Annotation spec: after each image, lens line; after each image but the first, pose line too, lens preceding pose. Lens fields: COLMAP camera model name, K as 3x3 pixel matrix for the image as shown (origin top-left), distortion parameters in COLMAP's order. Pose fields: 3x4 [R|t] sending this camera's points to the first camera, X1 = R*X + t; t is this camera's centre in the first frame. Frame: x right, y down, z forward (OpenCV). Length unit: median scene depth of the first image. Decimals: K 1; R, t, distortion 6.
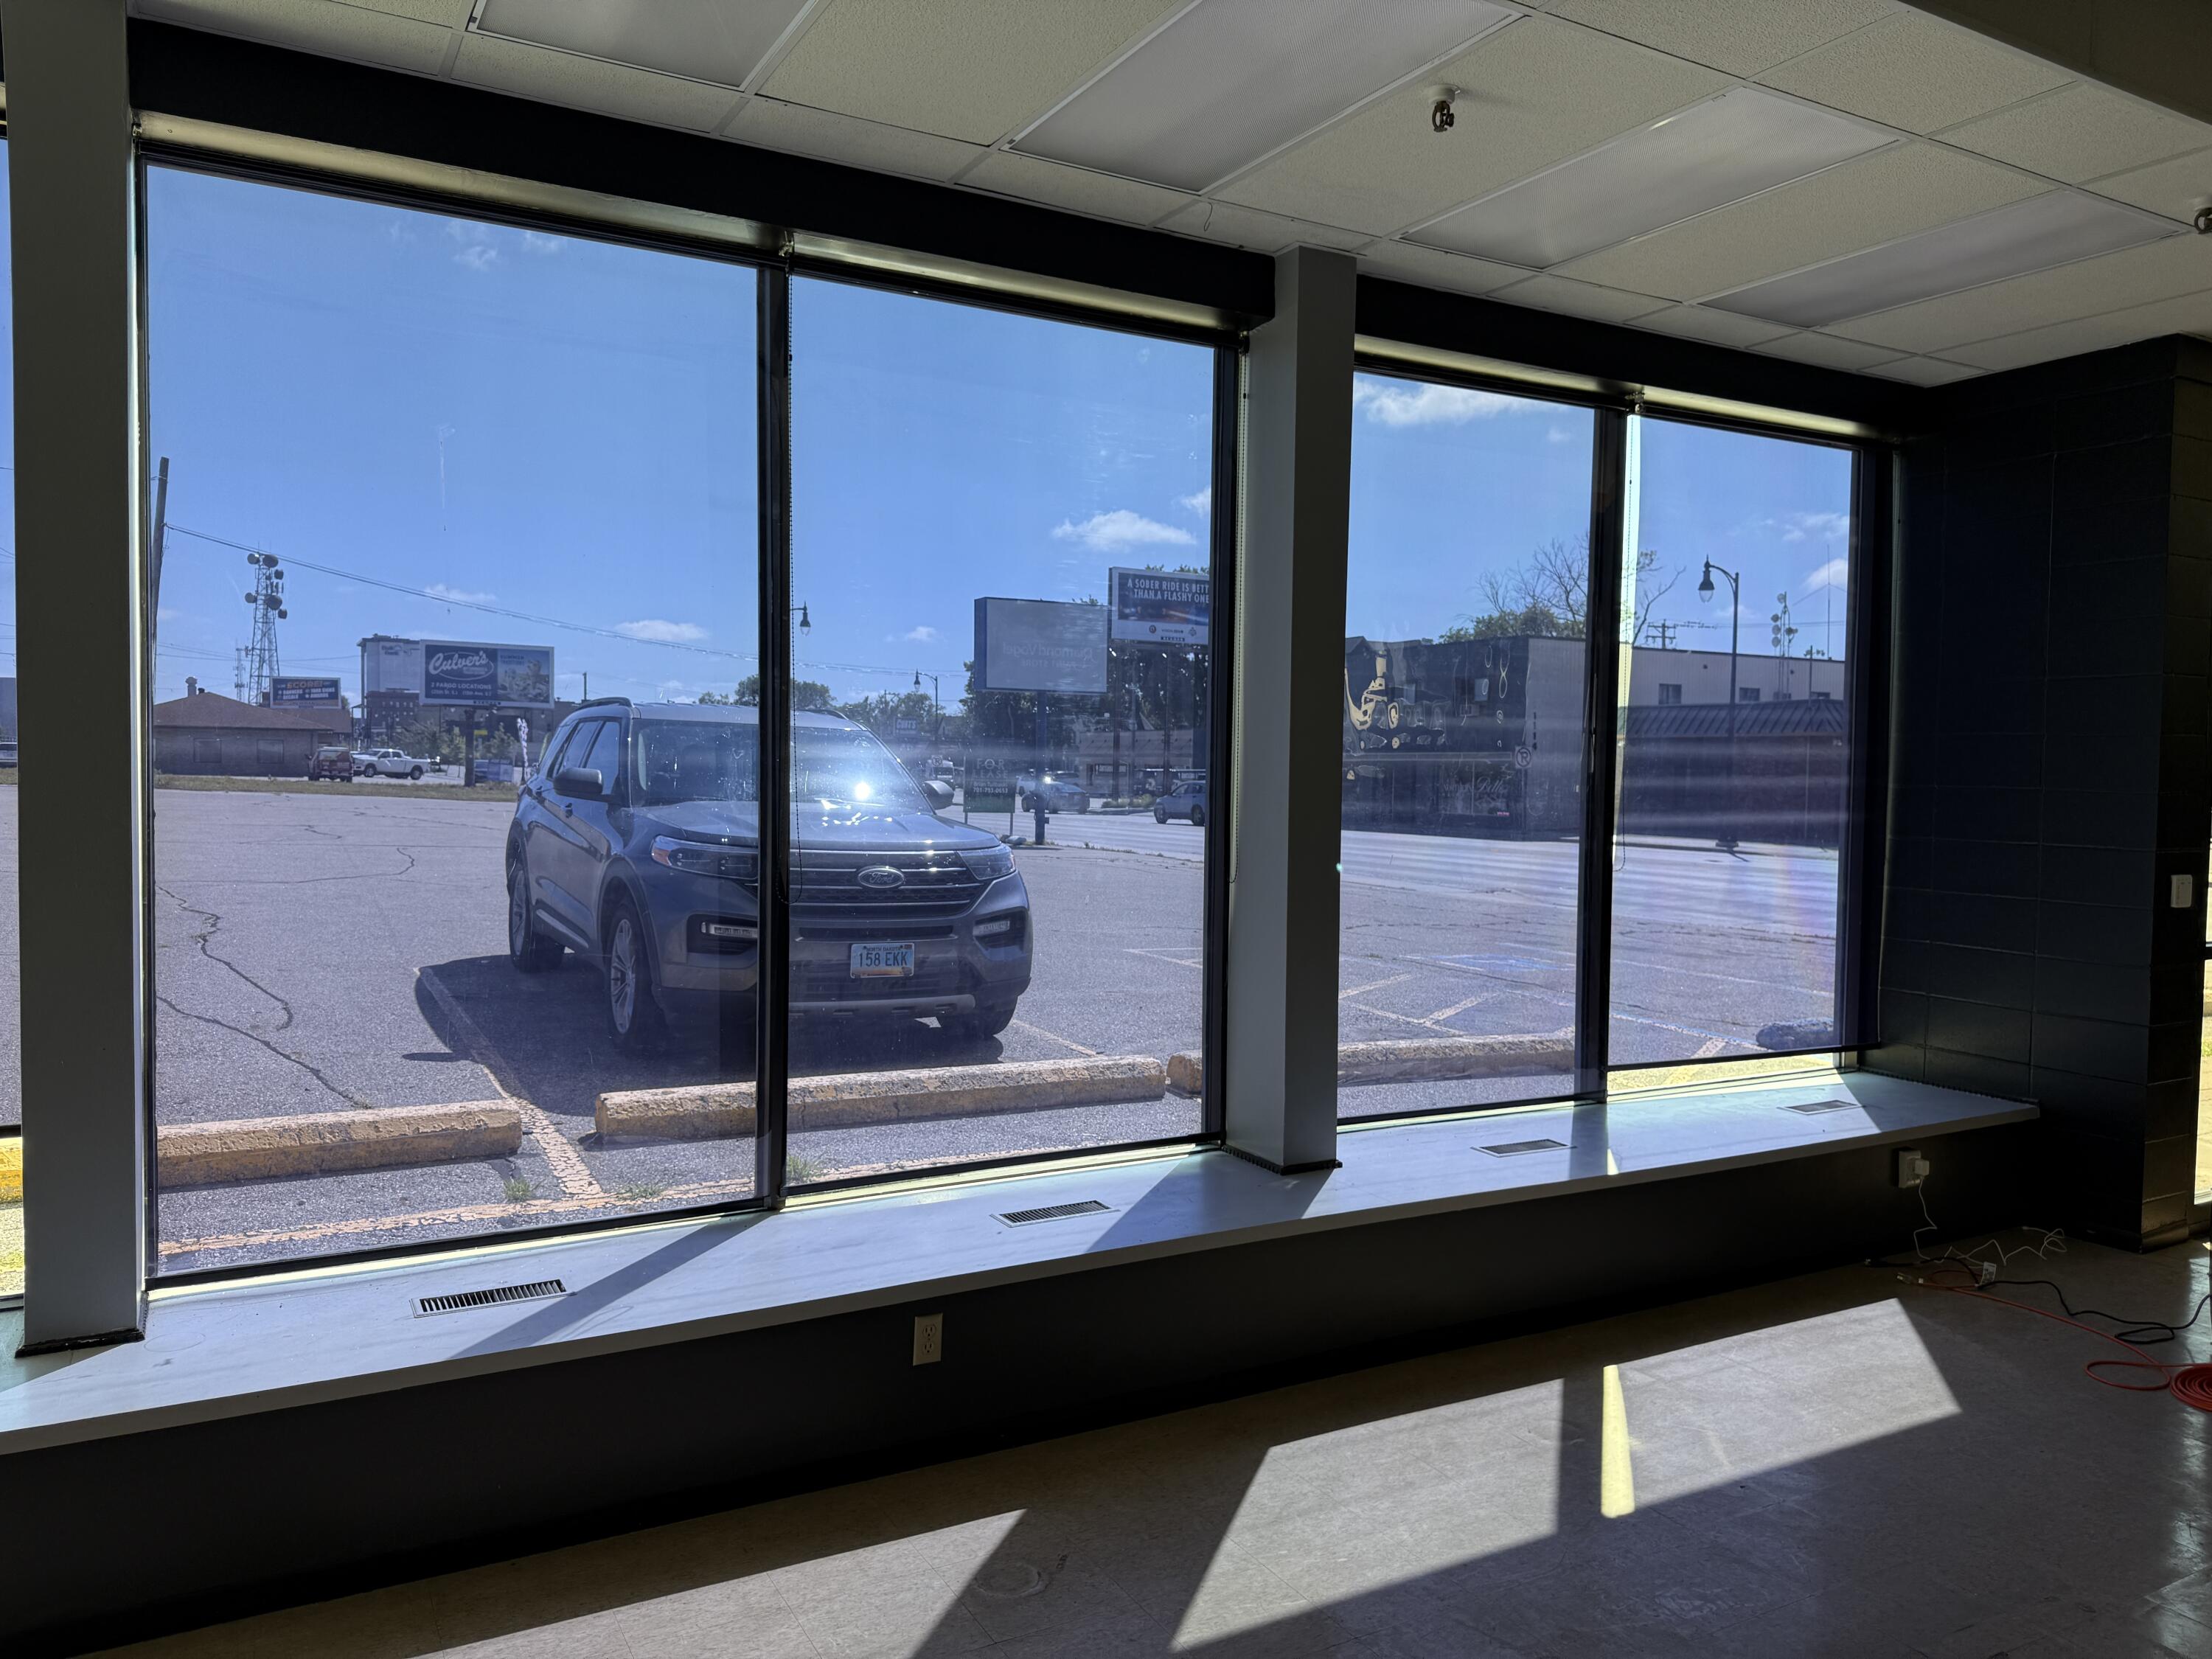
lens RADIAL K [[1538.5, 0, 1106.0], [0, 1538.5, 829.5], [0, 0, 1]] dist [0.080029, -0.116830]
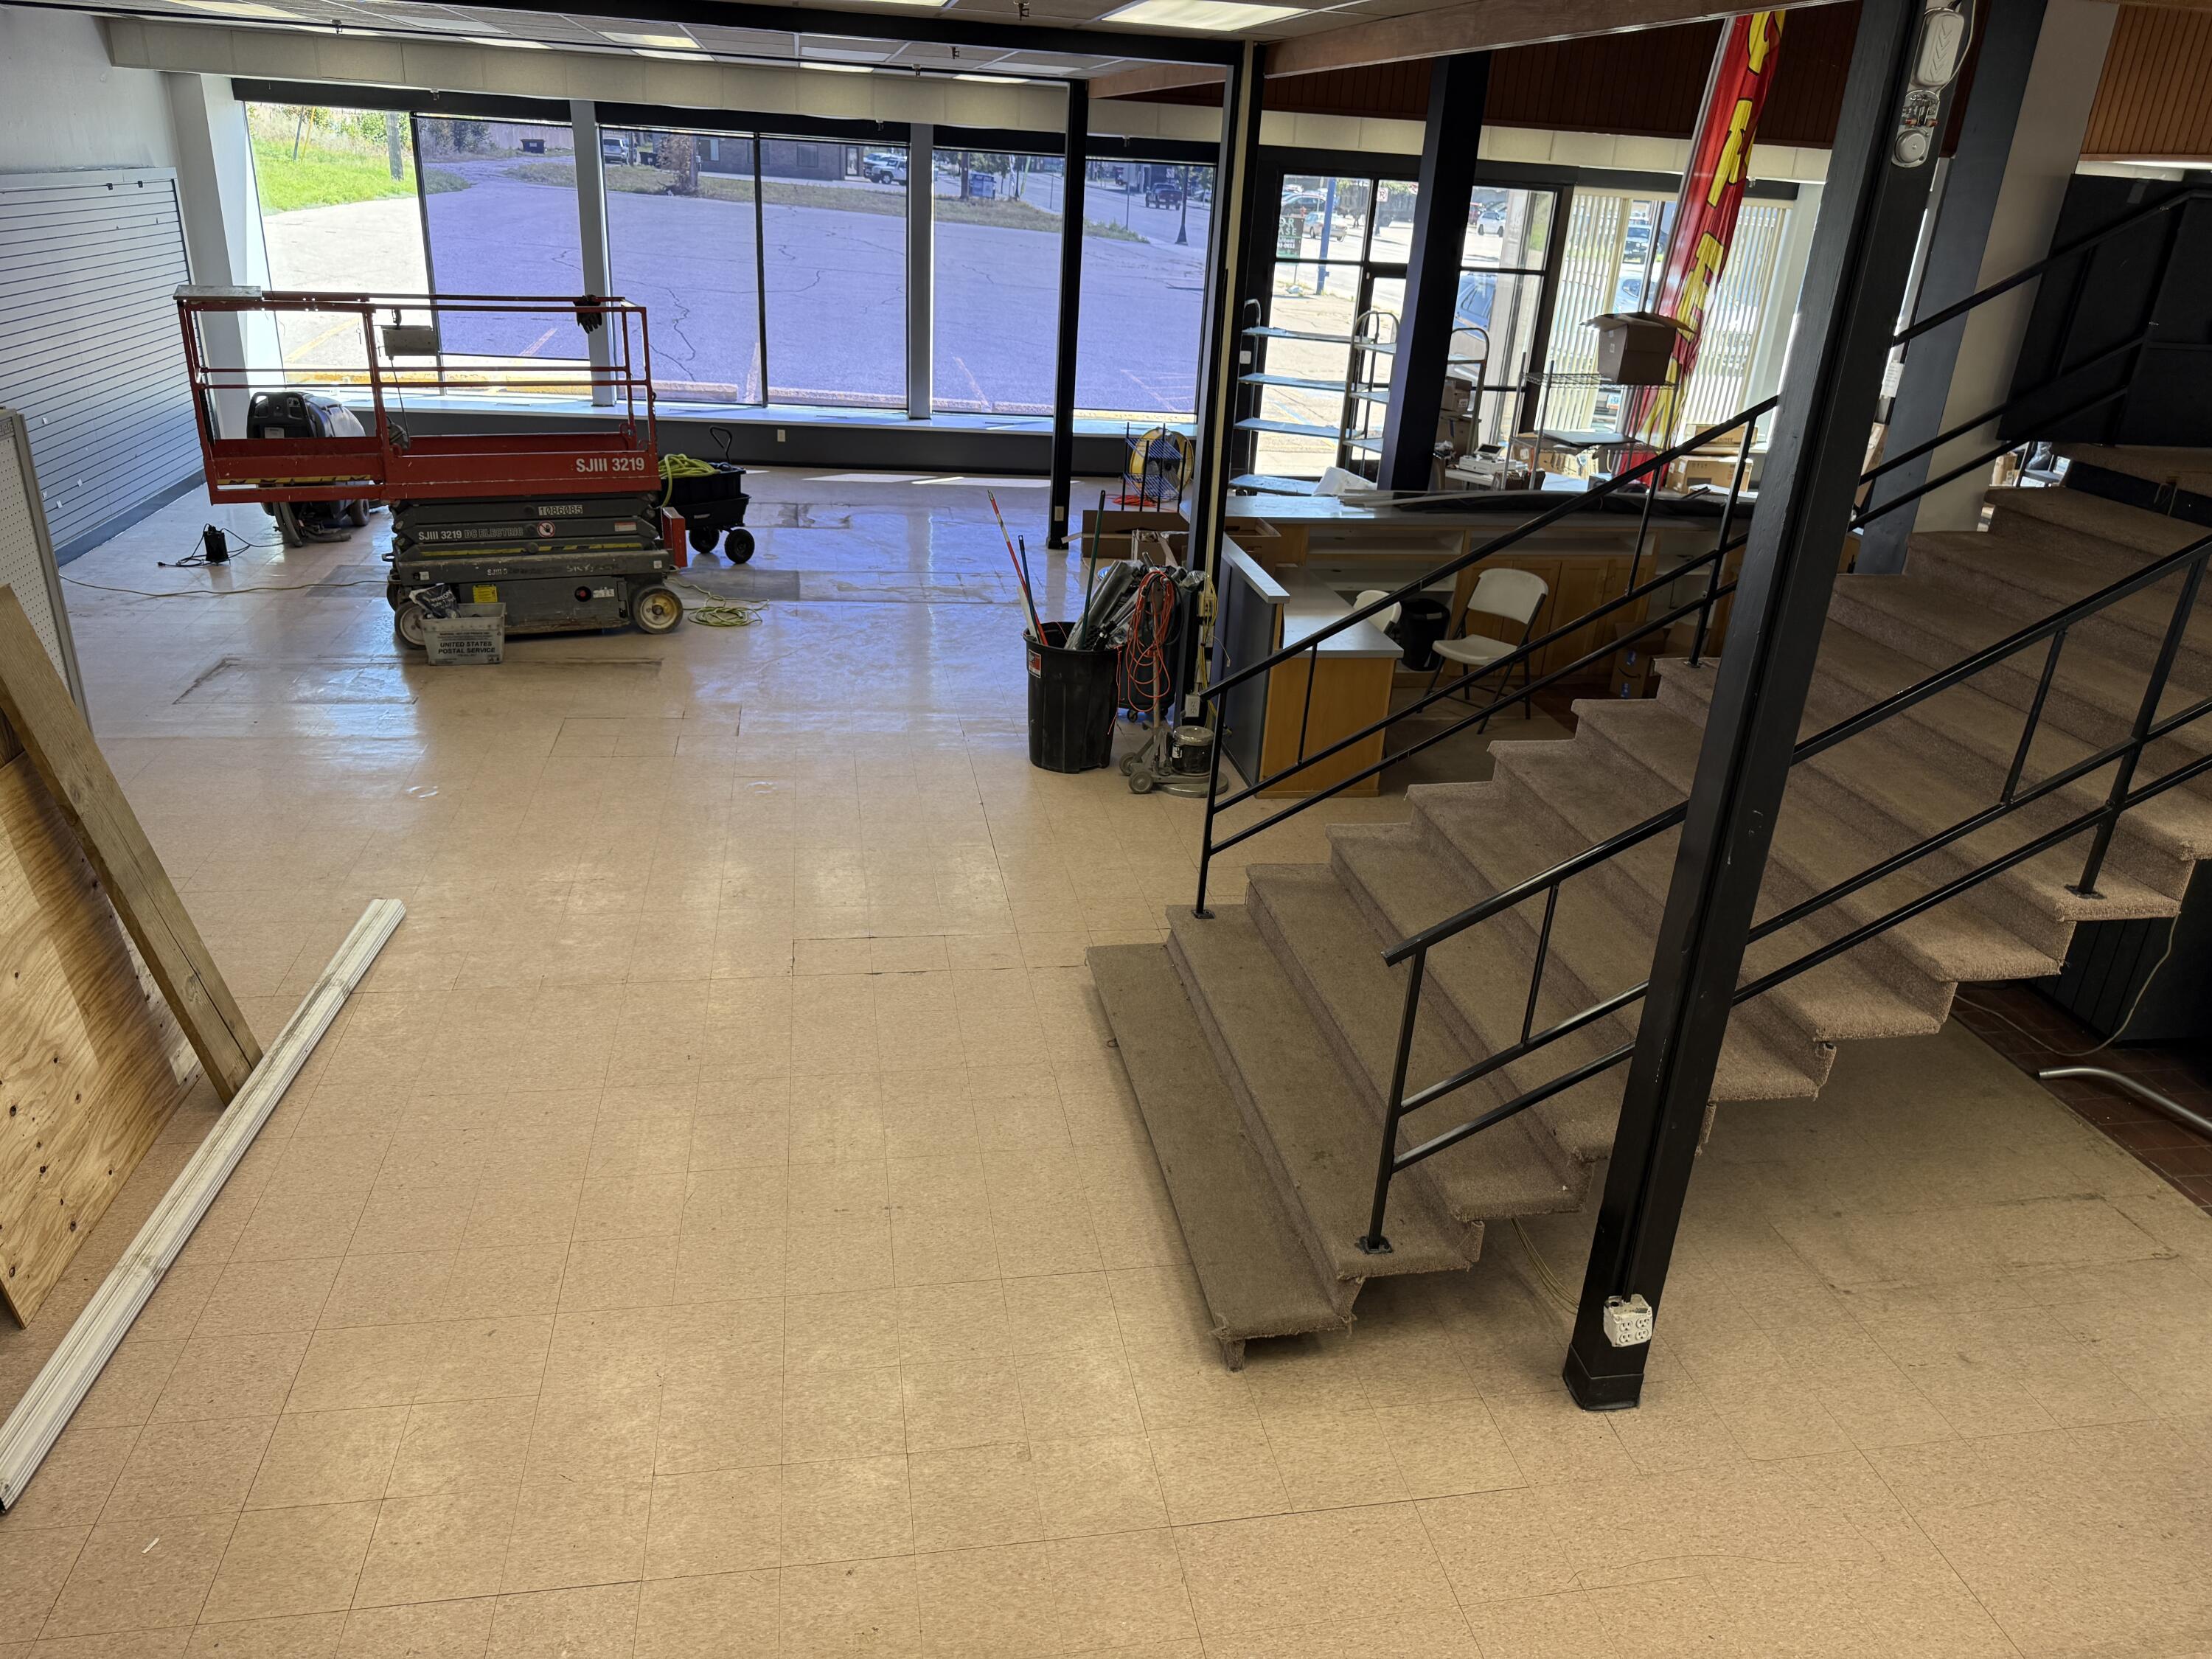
lens RADIAL K [[1538.5, 0, 1106.0], [0, 1538.5, 829.5], [0, 0, 1]] dist [0.080029, -0.116830]
pose [[0.944207, 0.162445, -0.286504, 0.095422], [-0.052406, 0.932920, 0.356249, -0.009431], [0.325156, -0.321358, 0.889383, -0.125902]]
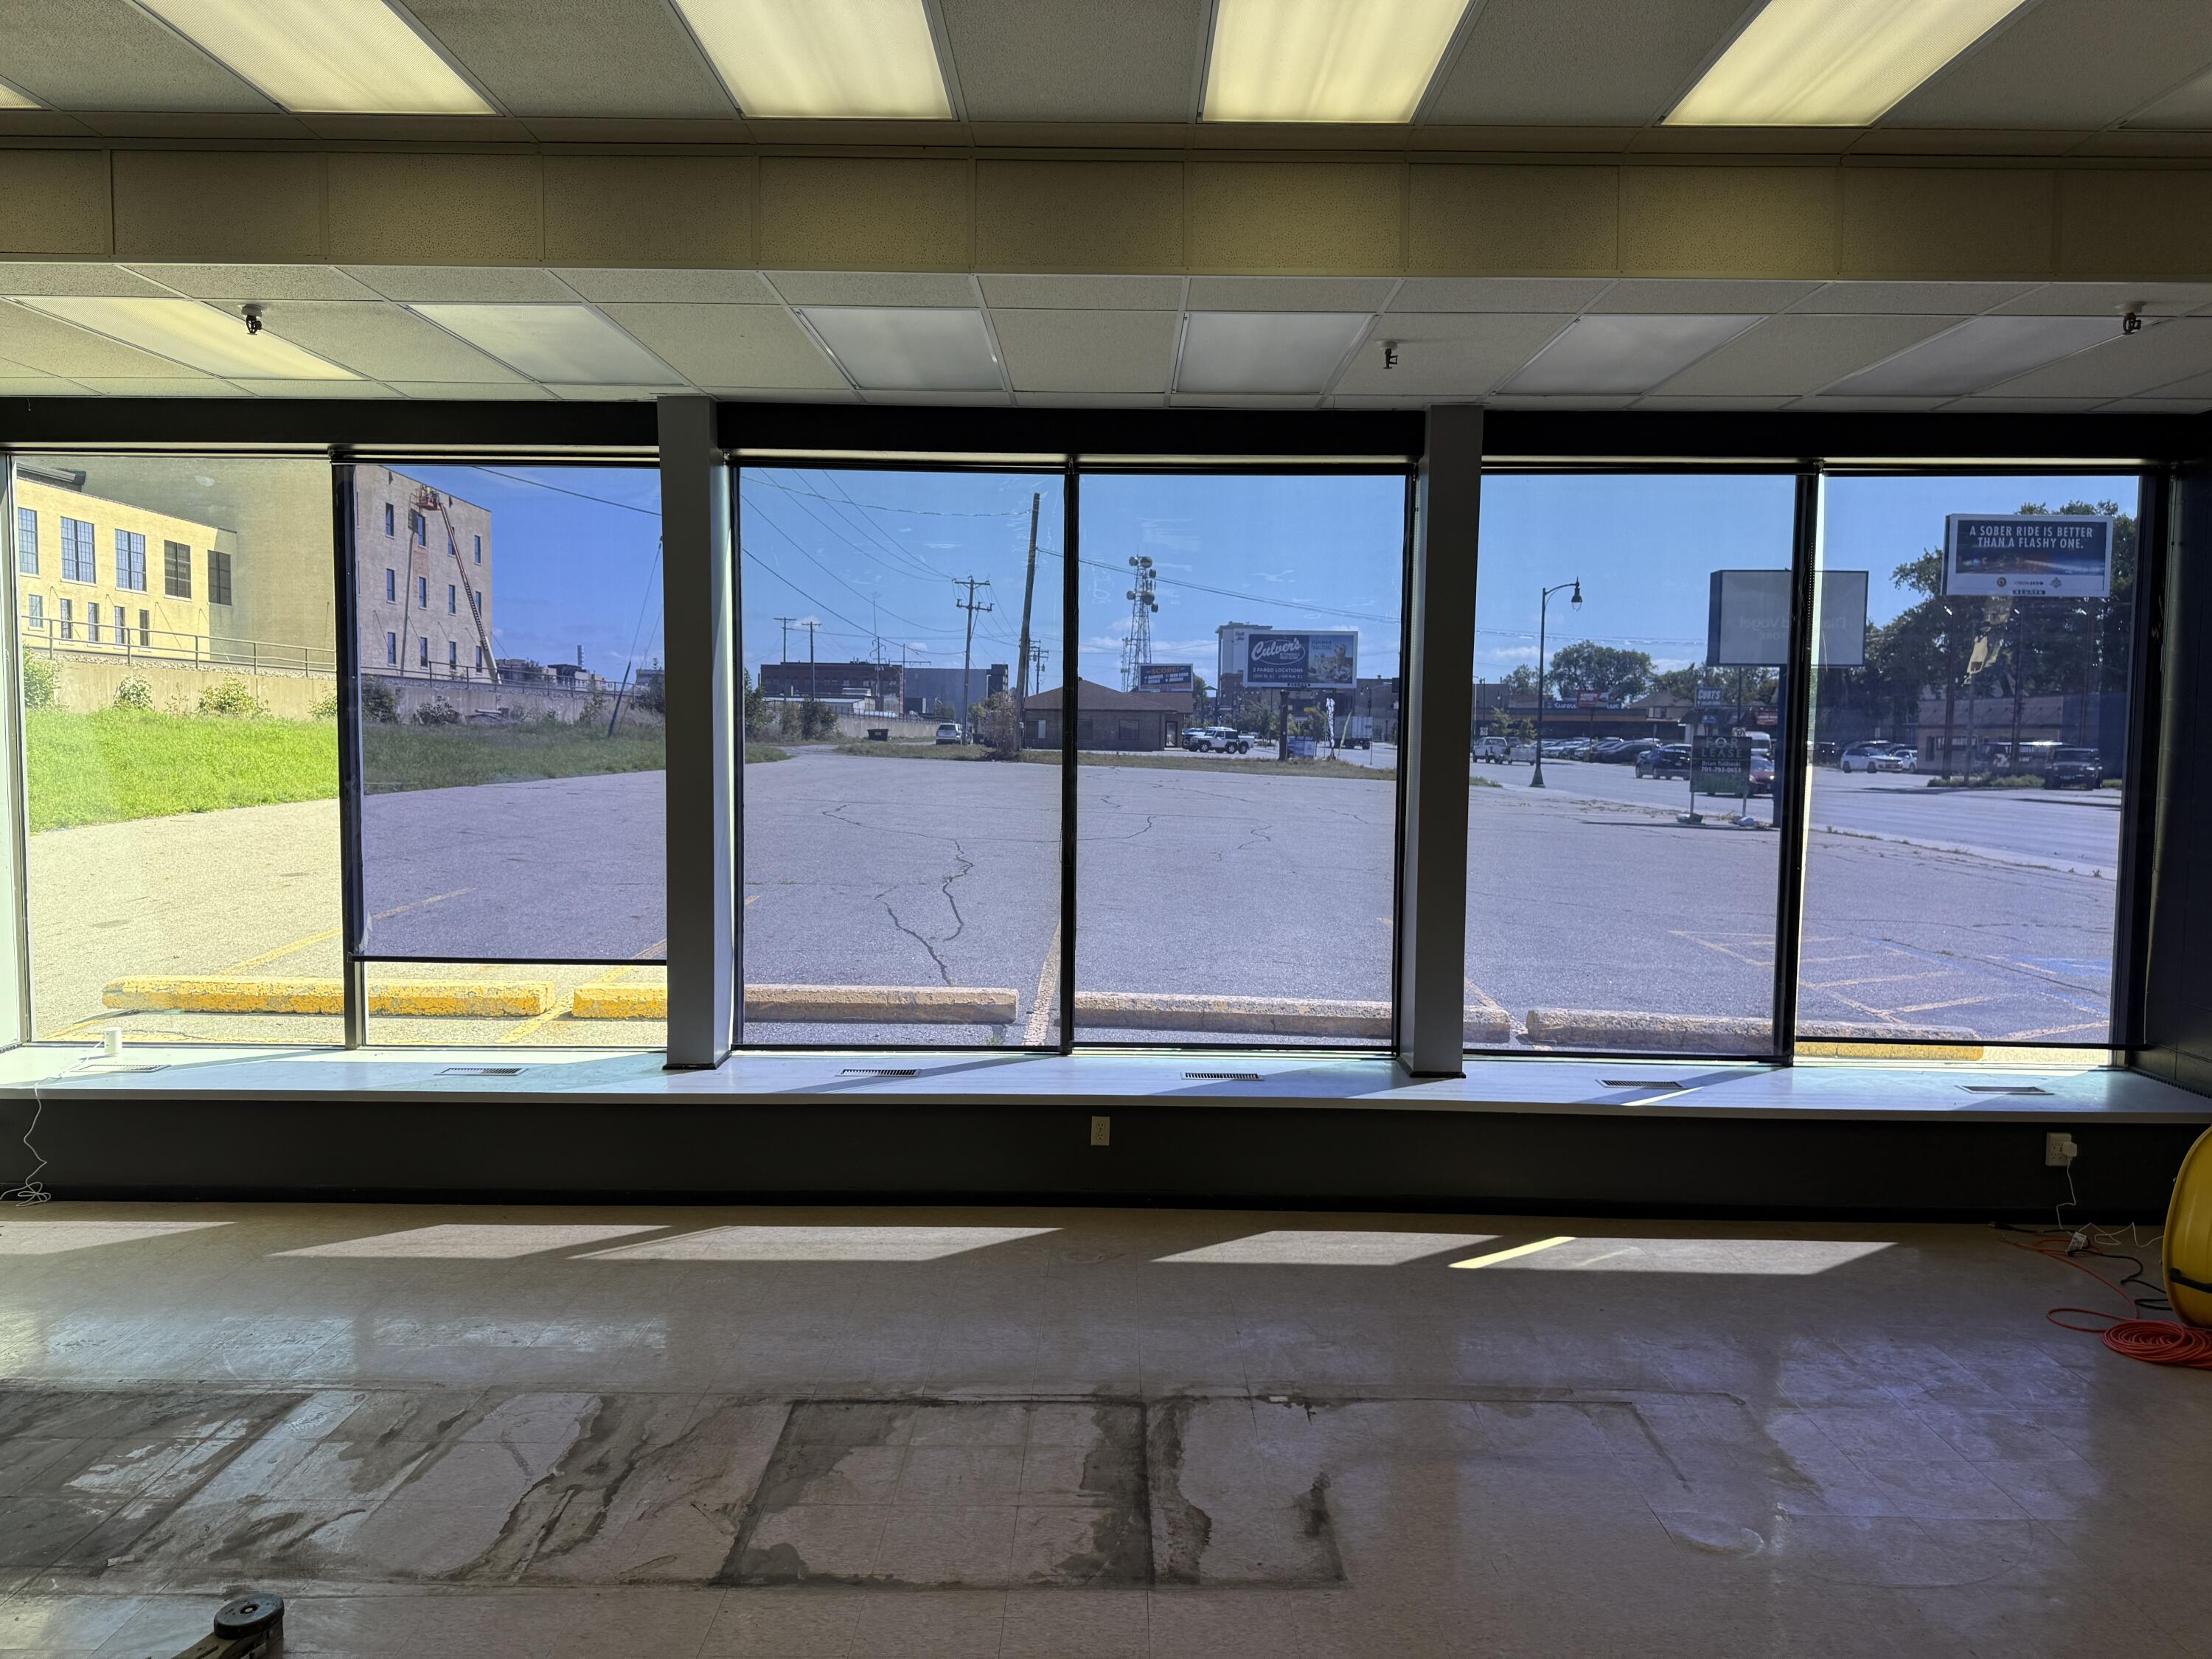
lens RADIAL K [[1538.5, 0, 1106.0], [0, 1538.5, 829.5], [0, 0, 1]] dist [0.080029, -0.116830]
pose [[0.867656, 0.026711, -0.496447, 0.033047], [-0.017717, 0.999583, 0.022817, -0.001463], [0.496850, -0.011002, 0.867767, -0.019870]]
